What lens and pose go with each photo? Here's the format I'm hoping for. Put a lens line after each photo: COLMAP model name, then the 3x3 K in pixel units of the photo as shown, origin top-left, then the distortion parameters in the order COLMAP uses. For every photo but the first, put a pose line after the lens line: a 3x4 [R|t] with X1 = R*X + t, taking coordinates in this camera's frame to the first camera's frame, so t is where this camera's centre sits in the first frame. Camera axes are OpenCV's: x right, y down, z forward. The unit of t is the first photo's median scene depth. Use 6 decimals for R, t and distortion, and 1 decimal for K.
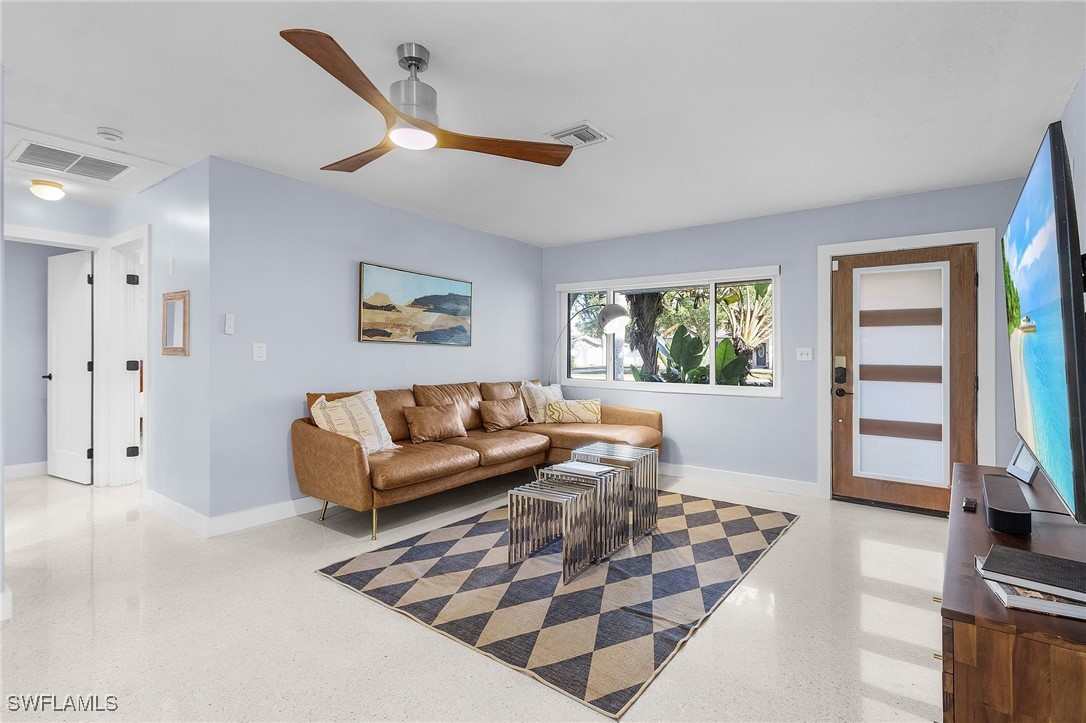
lens RADIAL K [[518.7, 0, 540.4], [0, 518.7, 355.9], [0, 0, 1]] dist [-0.002459, -0.000032]
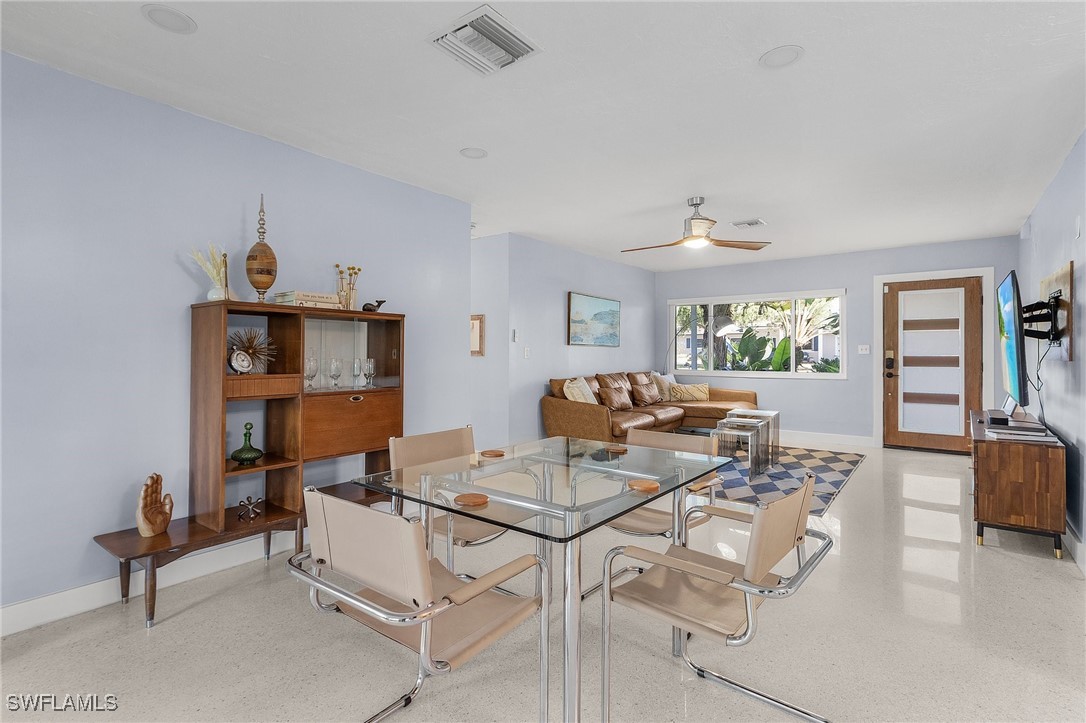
lens RADIAL K [[515.1, 0, 543.0], [0, 515.1, 361.5], [0, 0, 1]] dist [-0.001644, -0.000808]
pose [[0.999917, -0.012721, -0.001994, -0.413752], [0.012751, 0.999793, 0.015839, -0.004001], [0.001792, -0.015863, 0.999873, -0.478114]]
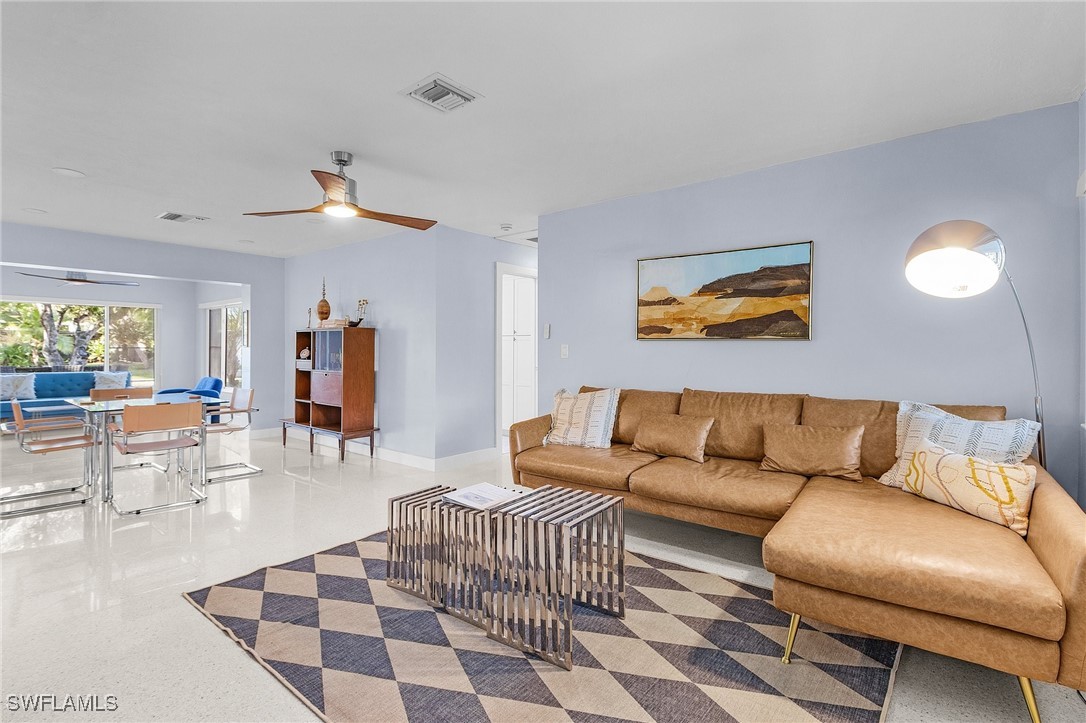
lens RADIAL K [[518.7, 0, 540.4], [0, 518.7, 355.9], [0, 0, 1]] dist [-0.002459, -0.000032]
pose [[-0.031929, 0.003851, -0.999483, 0.646064], [-0.000248, 0.999993, 0.003861, -0.000447], [0.999490, 0.000371, -0.031927, 0.832463]]
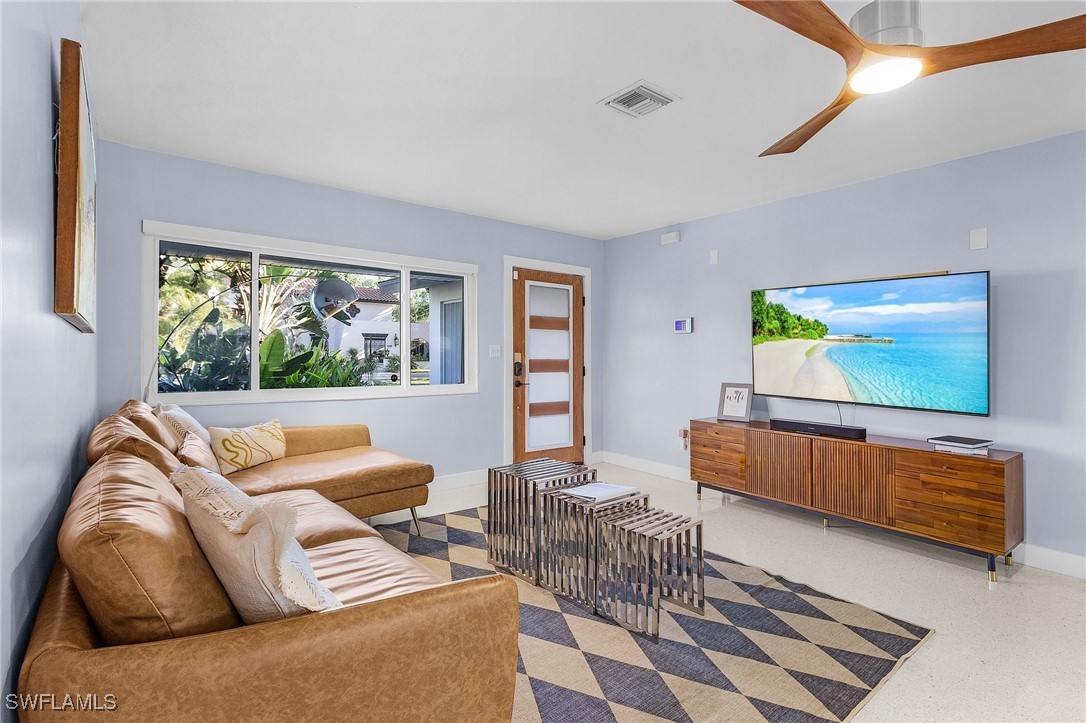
lens RADIAL K [[518.7, 0, 540.4], [0, 518.7, 355.9], [0, 0, 1]] dist [-0.002459, -0.000032]
pose [[0.245145, -0.013162, 0.969397, -0.557994], [-0.004874, 0.999878, 0.014808, -0.010465], [-0.969474, -0.008355, 0.245051, 0.669088]]
